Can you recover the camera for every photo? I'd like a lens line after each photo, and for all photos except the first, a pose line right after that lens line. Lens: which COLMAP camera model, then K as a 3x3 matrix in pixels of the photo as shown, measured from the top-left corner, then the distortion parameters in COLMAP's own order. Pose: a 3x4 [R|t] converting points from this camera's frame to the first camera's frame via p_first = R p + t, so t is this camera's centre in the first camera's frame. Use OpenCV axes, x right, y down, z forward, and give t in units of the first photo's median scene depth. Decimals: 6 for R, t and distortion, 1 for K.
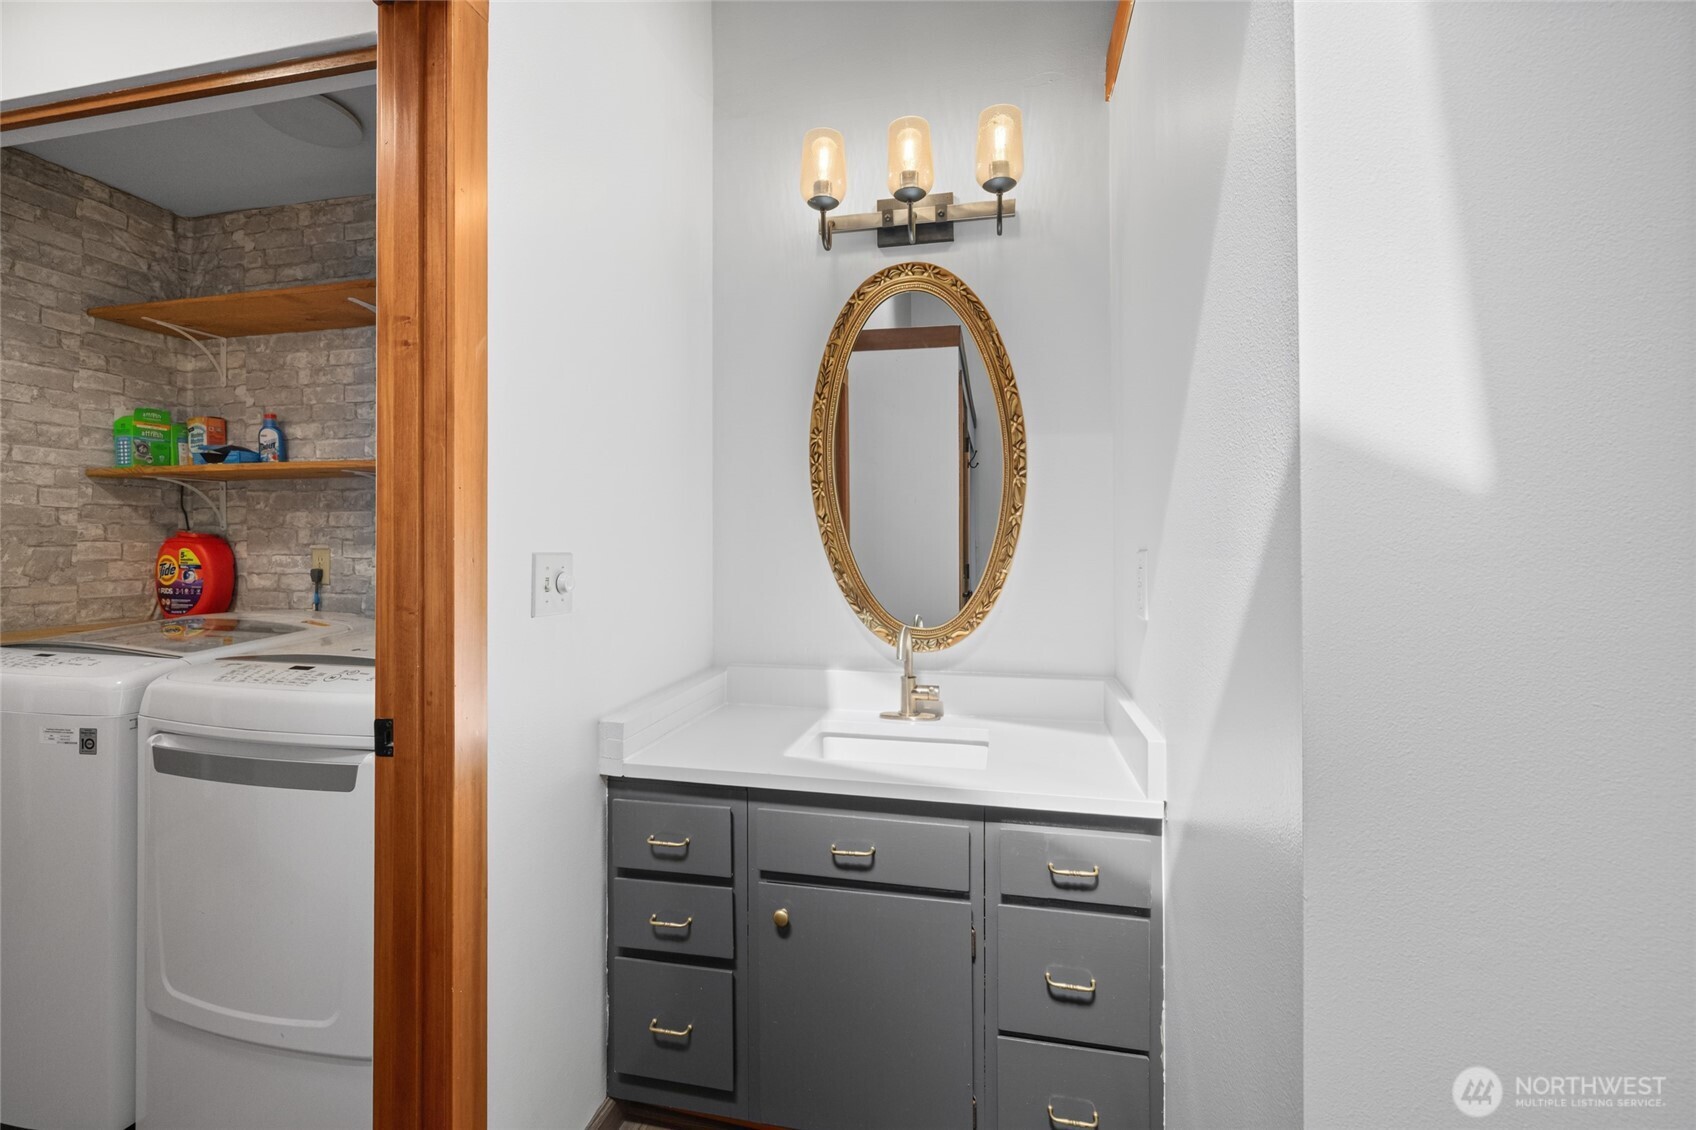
lens RADIAL K [[718.0, 0, 836.4], [0, 718.0, 543.4], [0, 0, 1]] dist [0.000333, 0.000277]
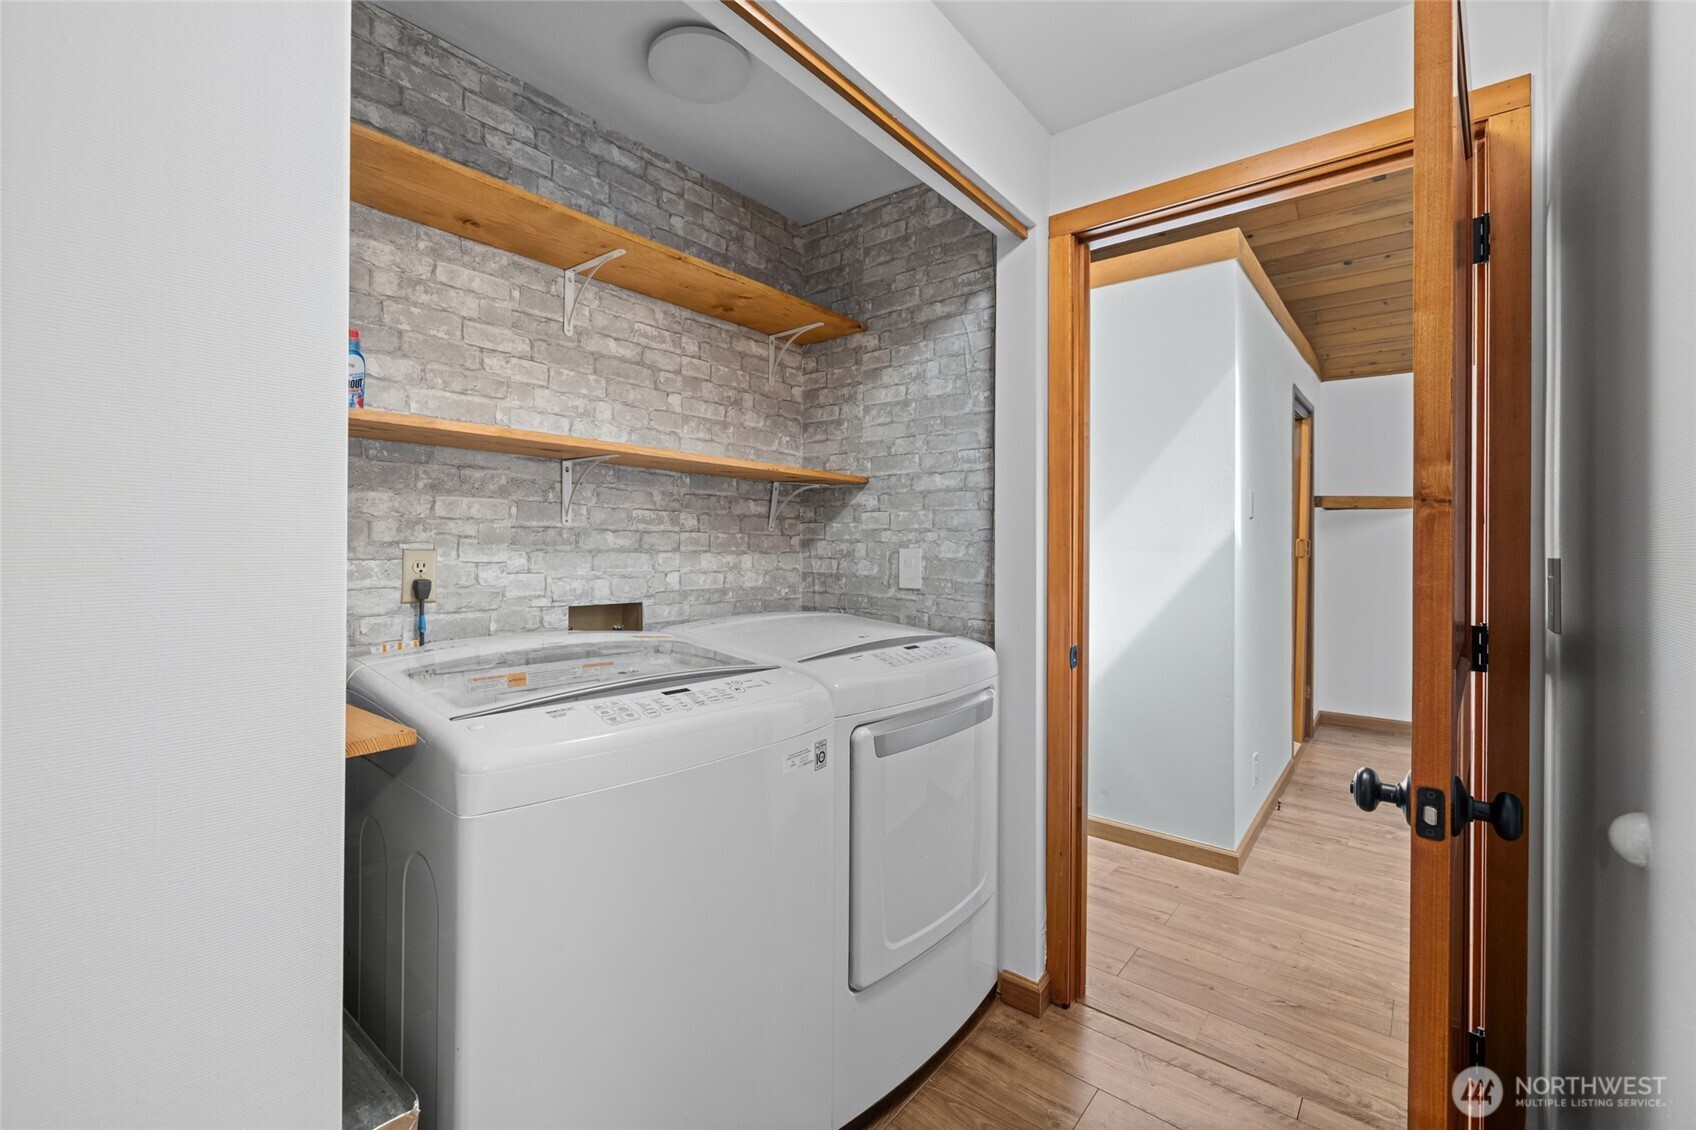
lens RADIAL K [[718.0, 0, 848.4], [0, 718.0, 553.6], [0, 0, 1]] dist [0.000333, 0.000277]
pose [[0.439693, -0.005345, 0.898132, -1.150567], [-0.005511, 0.999947, 0.008648, 0.003185], [-0.898131, -0.008752, 0.439641, 0.345174]]
